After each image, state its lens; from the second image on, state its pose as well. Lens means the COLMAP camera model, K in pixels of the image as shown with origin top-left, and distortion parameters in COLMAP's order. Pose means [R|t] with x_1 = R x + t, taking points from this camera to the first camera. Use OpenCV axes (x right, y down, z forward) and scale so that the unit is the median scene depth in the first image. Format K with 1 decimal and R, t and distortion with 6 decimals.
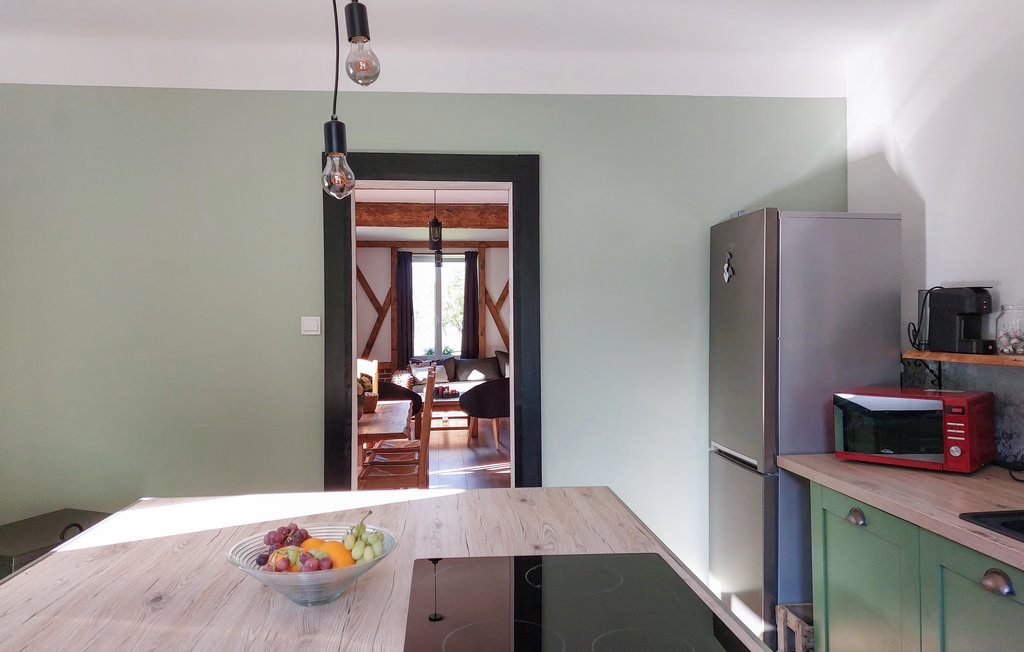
lens RADIAL K [[748.7, 0, 498.2], [0, 748.7, 307.0], [0, 0, 1]] dist [0.032208, -0.003851]
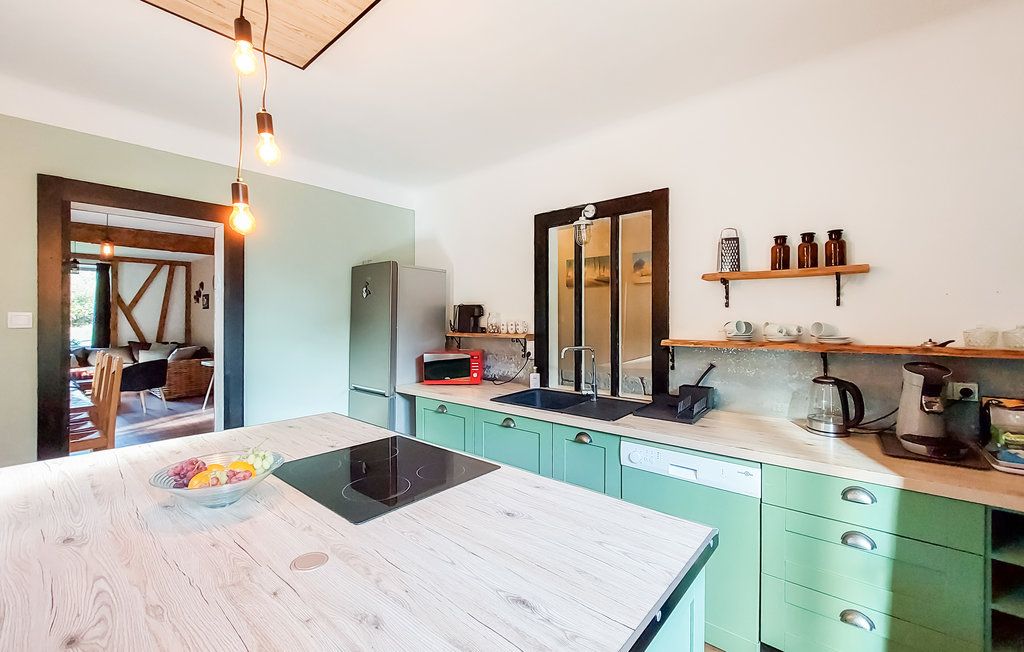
lens RADIAL K [[425.9, 0, 507.0], [0, 425.9, 320.4], [0, 0, 1]] dist [-0.001308, -0.000265]
pose [[0.708913, 0.002375, 0.705292, -0.208742], [-0.017084, 0.999759, 0.013805, 0.002443], [-0.705089, -0.021836, 0.708782, 0.005790]]
